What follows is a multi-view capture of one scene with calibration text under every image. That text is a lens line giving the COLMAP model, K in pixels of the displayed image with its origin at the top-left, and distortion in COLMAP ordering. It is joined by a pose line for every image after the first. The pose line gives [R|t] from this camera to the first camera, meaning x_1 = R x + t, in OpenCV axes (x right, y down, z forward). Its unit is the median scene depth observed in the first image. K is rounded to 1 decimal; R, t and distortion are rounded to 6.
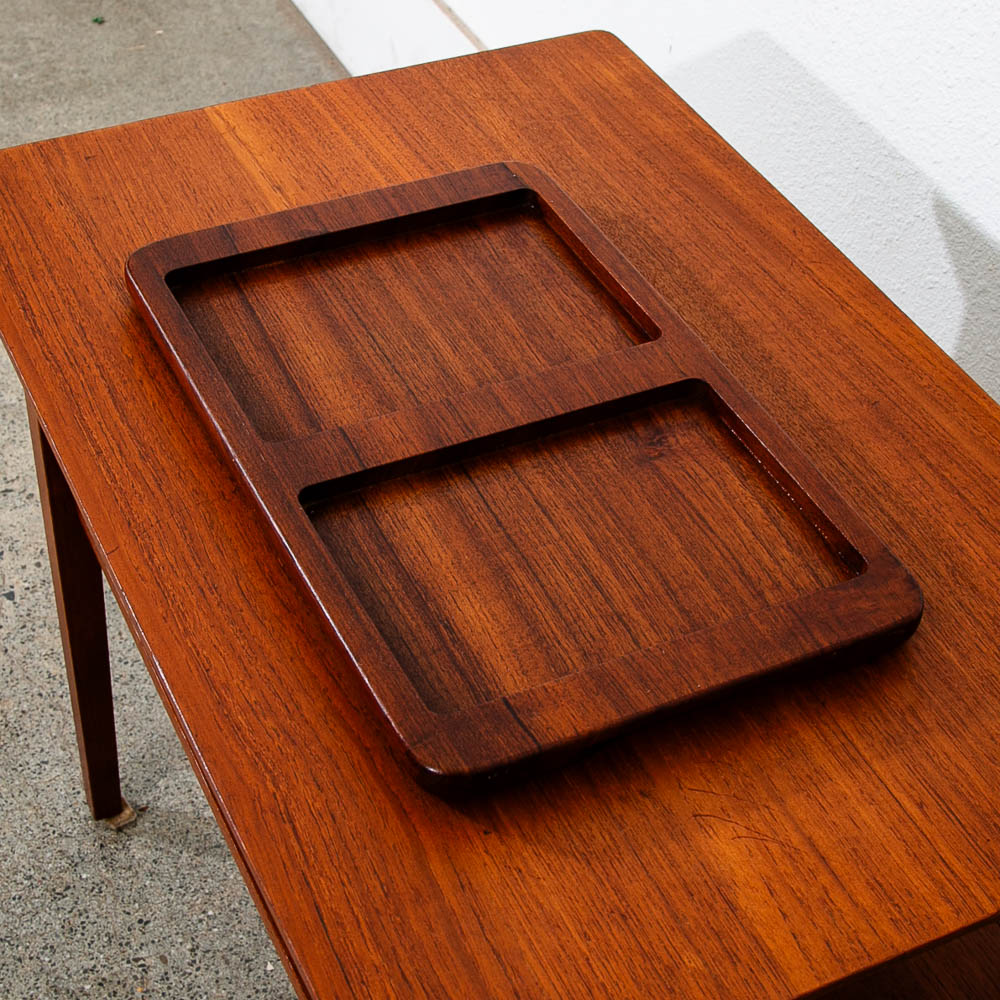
lens RADIAL K [[1836.4, 0, 485.6], [0, 1836.4, 504.7], [0, 0, 1]] dist [-0.102816, 0.194980]
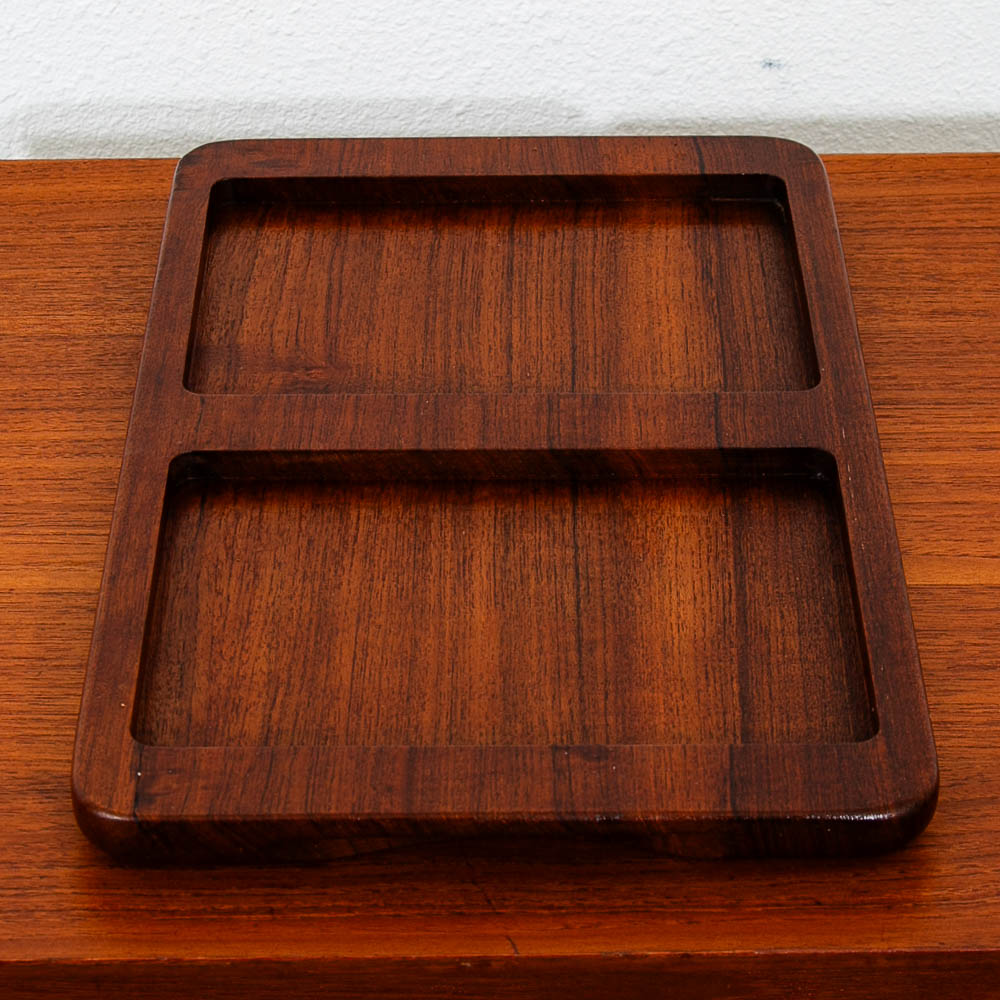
lens RADIAL K [[2932.1, 0, 470.8], [0, 2932.1, 499.3], [0, 0, 1]] dist [-0.029144, 0.268693]
pose [[0.432542, -0.566744, 0.701220, -0.734789], [0.634879, 0.743682, 0.209443, -0.270119], [-0.640185, 0.354597, 0.681487, 0.268013]]
